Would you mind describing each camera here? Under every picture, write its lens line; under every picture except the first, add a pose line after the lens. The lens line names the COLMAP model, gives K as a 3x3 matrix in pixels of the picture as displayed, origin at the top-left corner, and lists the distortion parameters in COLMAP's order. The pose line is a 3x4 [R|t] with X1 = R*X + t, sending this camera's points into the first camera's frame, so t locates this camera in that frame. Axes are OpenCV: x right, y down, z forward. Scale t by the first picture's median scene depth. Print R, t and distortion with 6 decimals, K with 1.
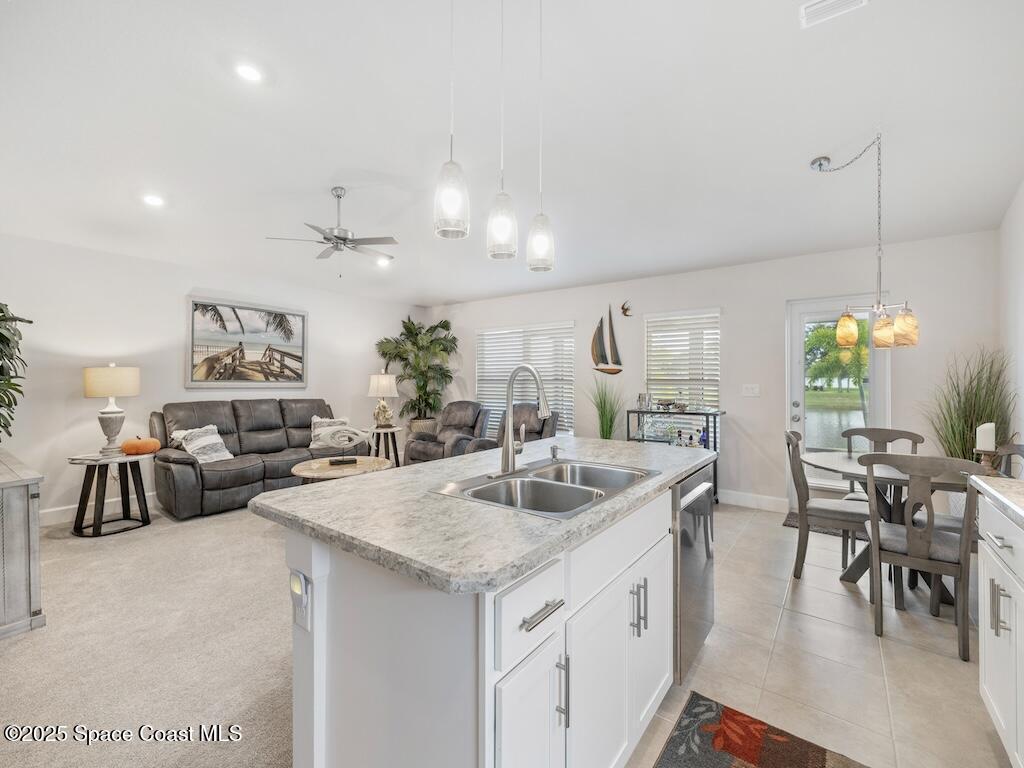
lens RADIAL K [[444.7, 0, 507.9], [0, 444.7, 380.2], [0, 0, 1]] dist [0.010558, -0.000037]
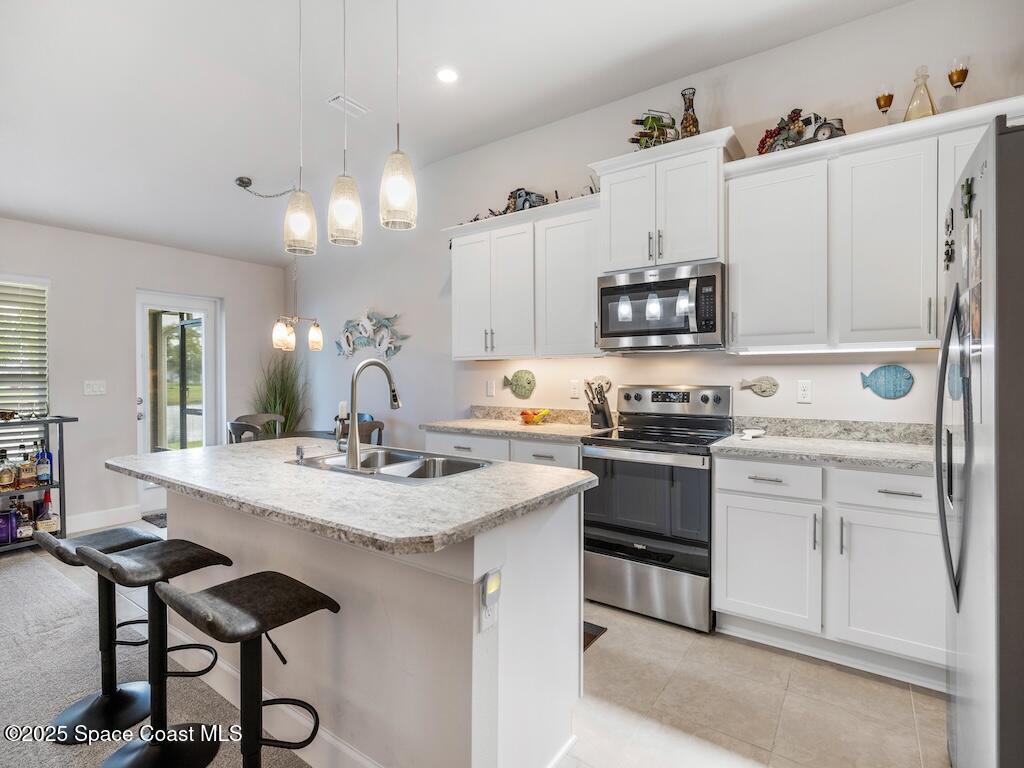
lens RADIAL K [[503.0, 0, 509.3], [0, 503.0, 381.5], [0, 0, 1]] dist [-0.005962, -0.001256]
pose [[-0.027270, -0.015285, 0.999511, -0.343063], [0.004501, 0.999871, 0.015414, 0.000606], [-0.999618, 0.004919, -0.027197, 0.218810]]
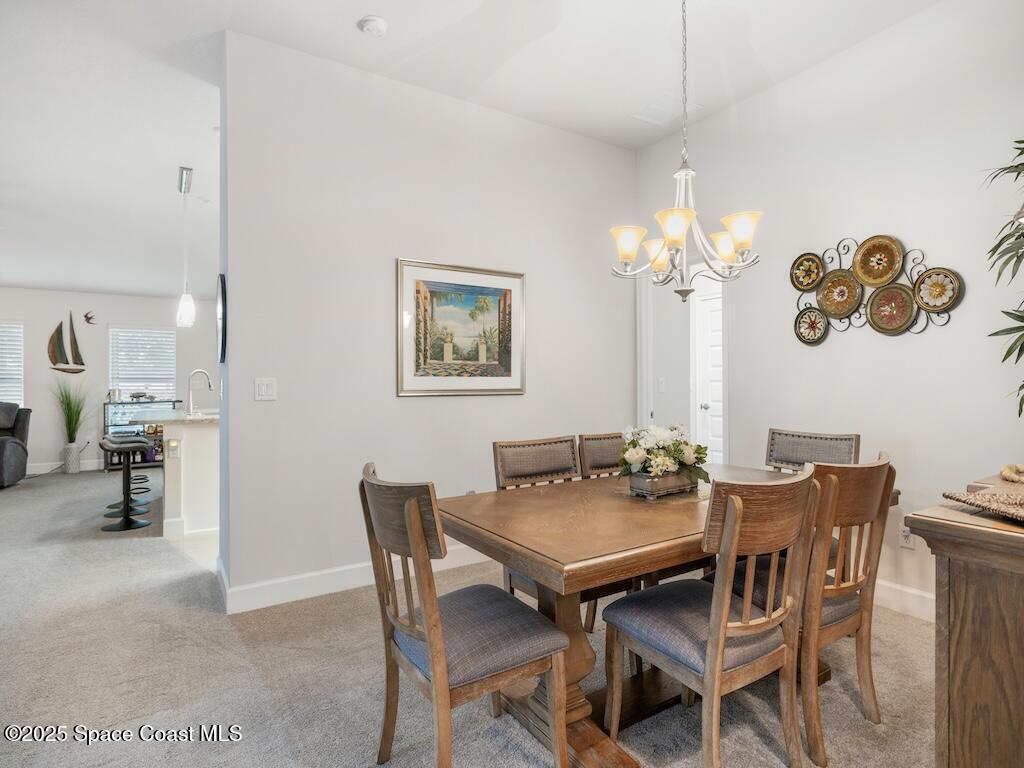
lens RADIAL K [[548.7, 0, 509.6], [0, 548.7, 382.4], [0, 0, 1]] dist [-0.003393, -0.000699]
pose [[0.350137, -0.008391, 0.936661, -0.691387], [0.007182, 0.999955, 0.006274, 0.009165], [-0.936671, 0.004531, 0.350181, -0.530955]]
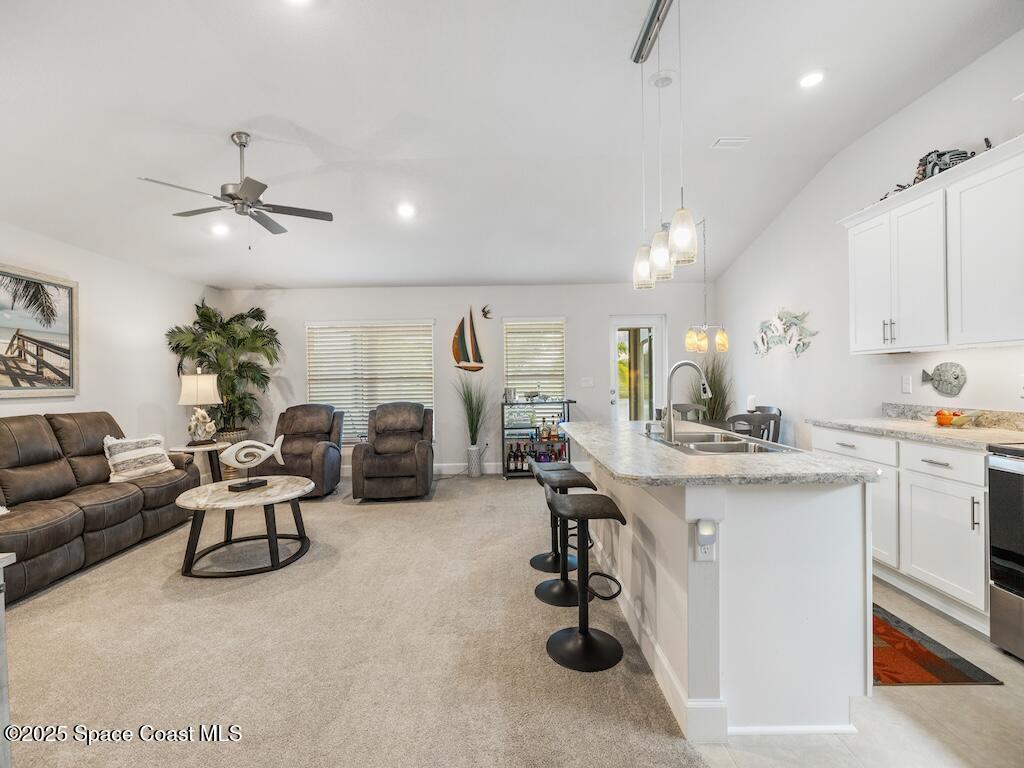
lens RADIAL K [[459.9, 0, 507.2], [0, 459.9, 380.9], [0, 0, 1]] dist [0.000387, 0.000779]
pose [[0.797696, -0.021999, 0.602658, -0.380807], [0.020723, 0.999744, 0.009064, 0.001347], [-0.602703, 0.005258, 0.797948, 0.062639]]
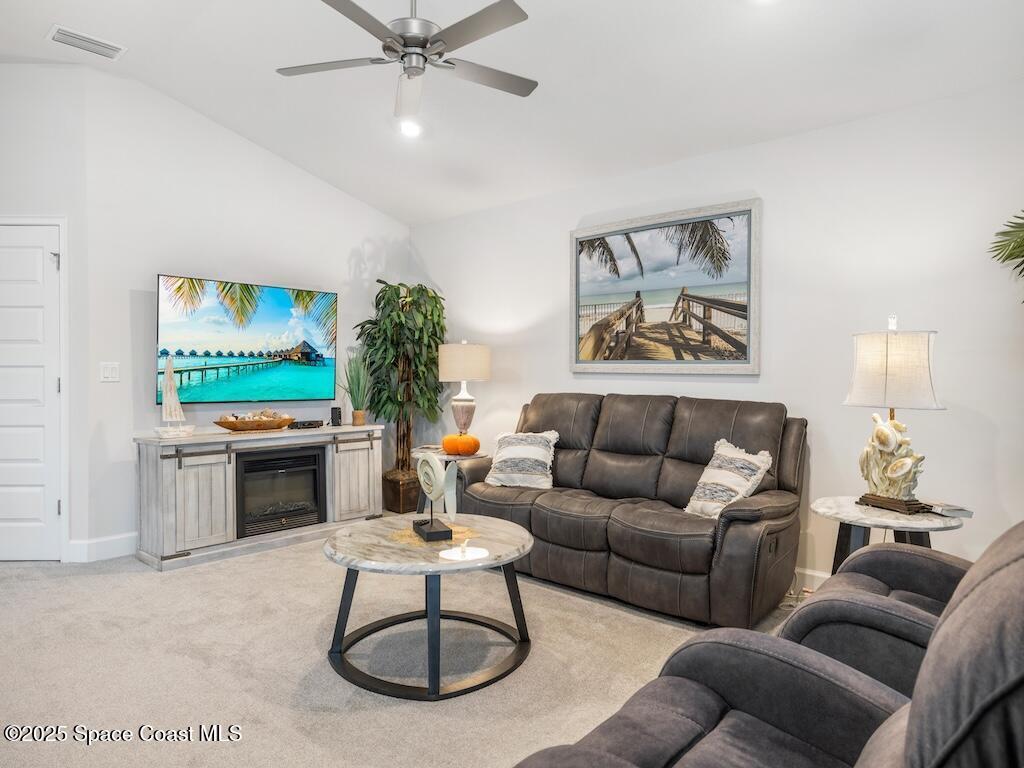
lens RADIAL K [[636.9, 0, 511.9], [0, 636.9, 380.9], [0, 0, 1]] dist [-0.000539, -0.000025]
pose [[-0.095680, 0.011519, -0.995346, 0.203778], [-0.002018, 0.999929, 0.011766, 0.016803], [0.995410, 0.003134, -0.095650, 0.885177]]
